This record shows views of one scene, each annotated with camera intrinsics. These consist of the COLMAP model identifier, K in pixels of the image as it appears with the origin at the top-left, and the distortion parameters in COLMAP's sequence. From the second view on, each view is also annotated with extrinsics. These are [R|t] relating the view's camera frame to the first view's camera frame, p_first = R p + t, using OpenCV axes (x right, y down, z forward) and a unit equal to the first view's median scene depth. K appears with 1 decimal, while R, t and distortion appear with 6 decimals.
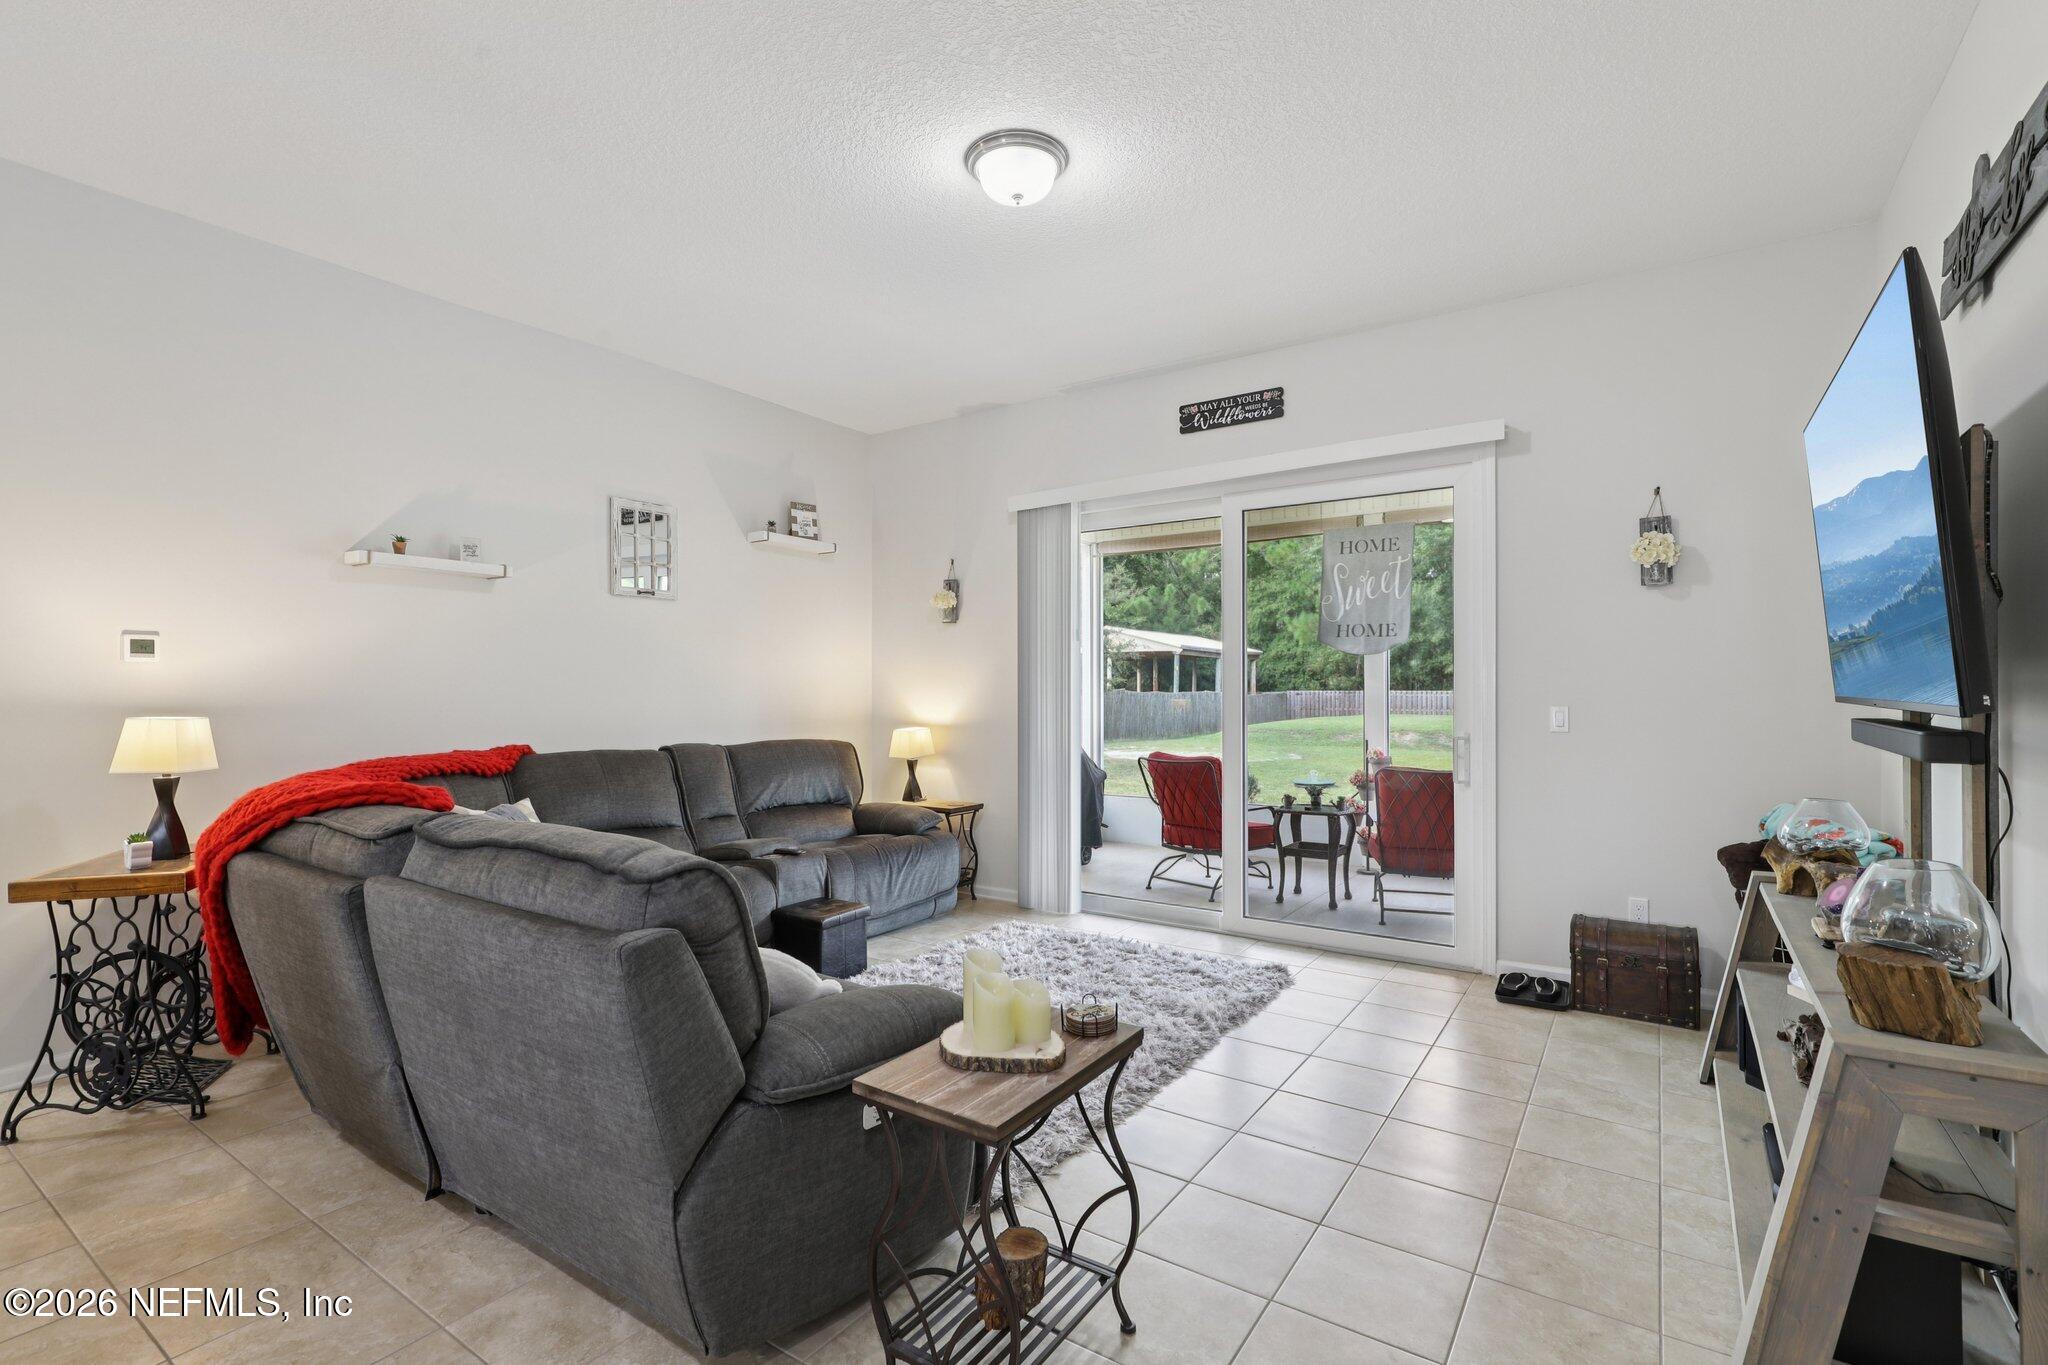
lens RADIAL K [[923.6, 0, 1017.2], [0, 923.6, 688.1], [0, 0, 1]] dist [0.001394, -0.000569]
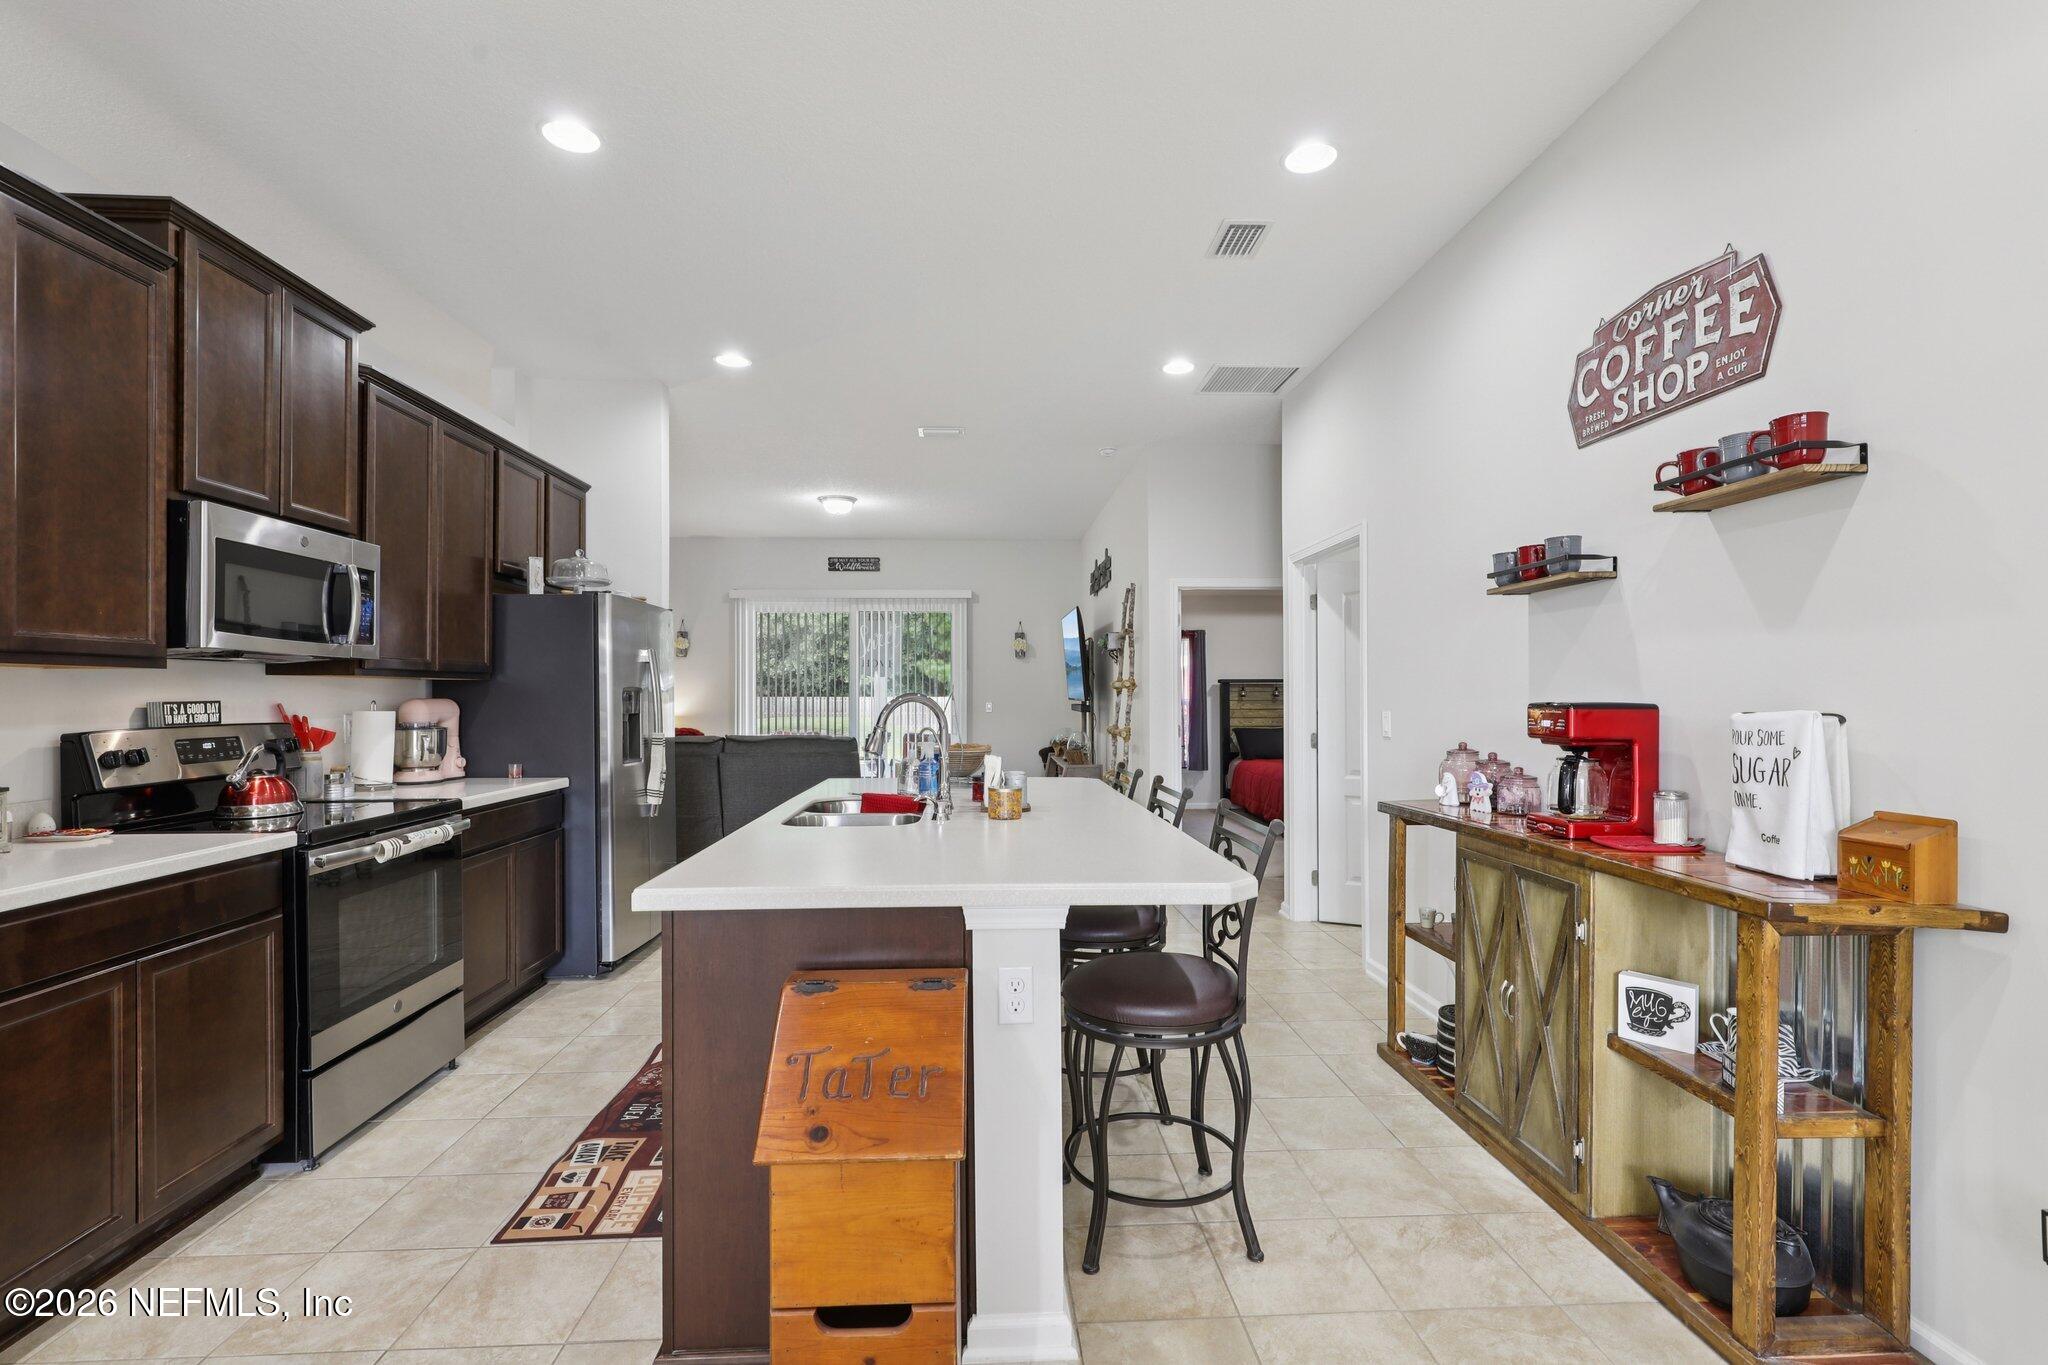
lens RADIAL K [[923.6, 0, 1025.5], [0, 923.6, 691.6], [0, 0, 1]] dist [0.001394, -0.000569]
pose [[0.792275, 0.005492, 0.610139, -0.861949], [-0.002043, 0.999978, -0.006348, 0.003830], [-0.610160, 0.003783, 0.792269, -1.049237]]
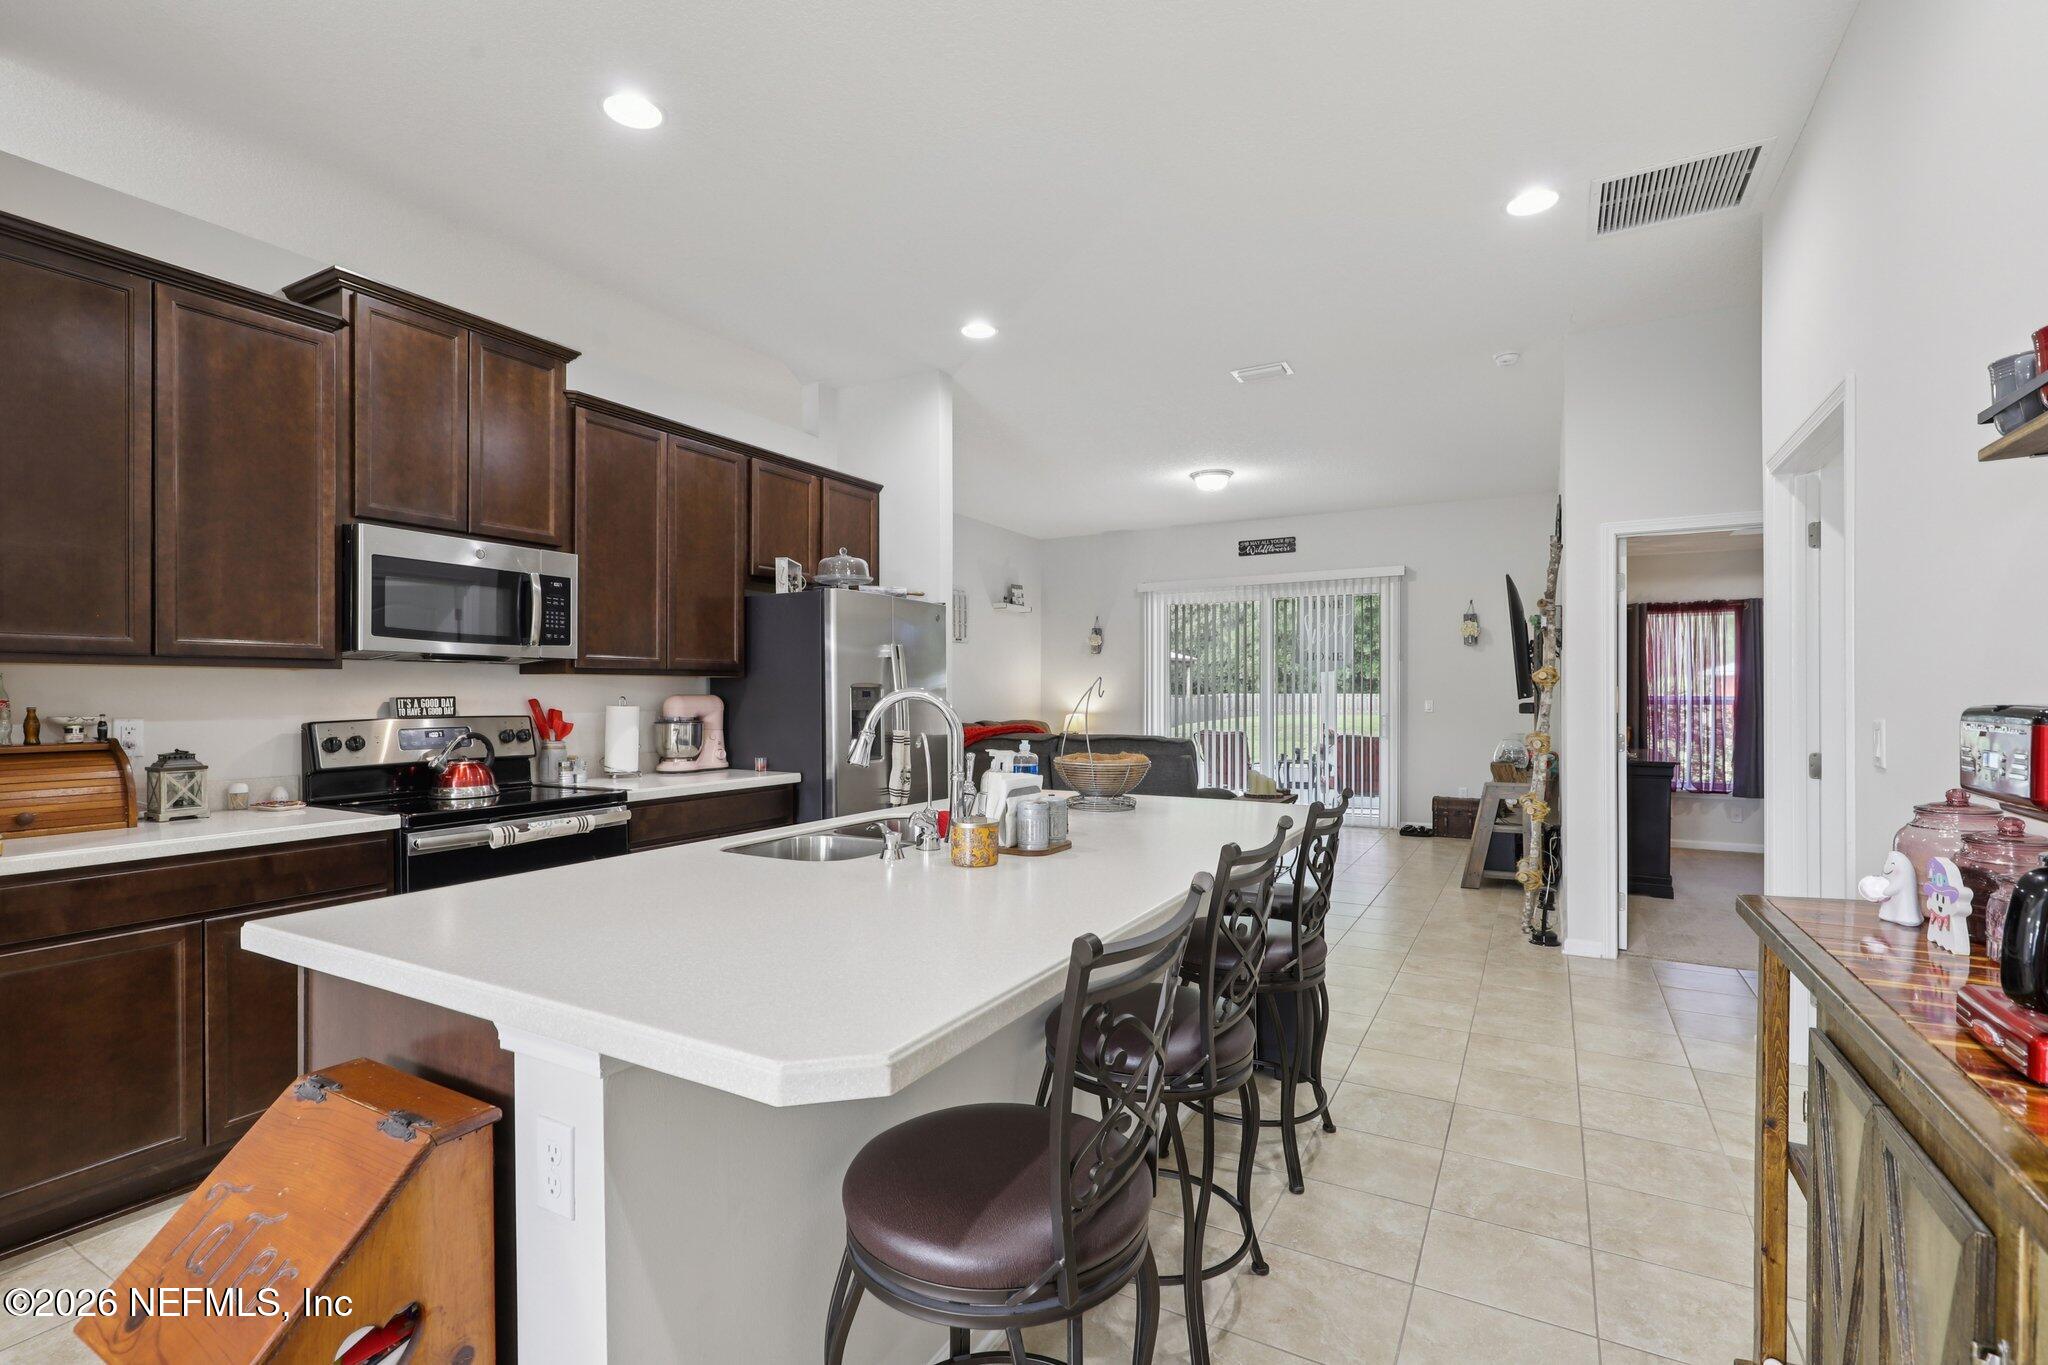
lens RADIAL K [[923.6, 0, 1024.1], [0, 923.6, 695.5], [0, 0, 1]] dist [0.001394, -0.000569]
pose [[0.995840, 0.001653, 0.091109, -0.511196], [-0.001928, 0.999994, 0.002932, 0.003405], [-0.091104, -0.003095, 0.995837, -0.988990]]
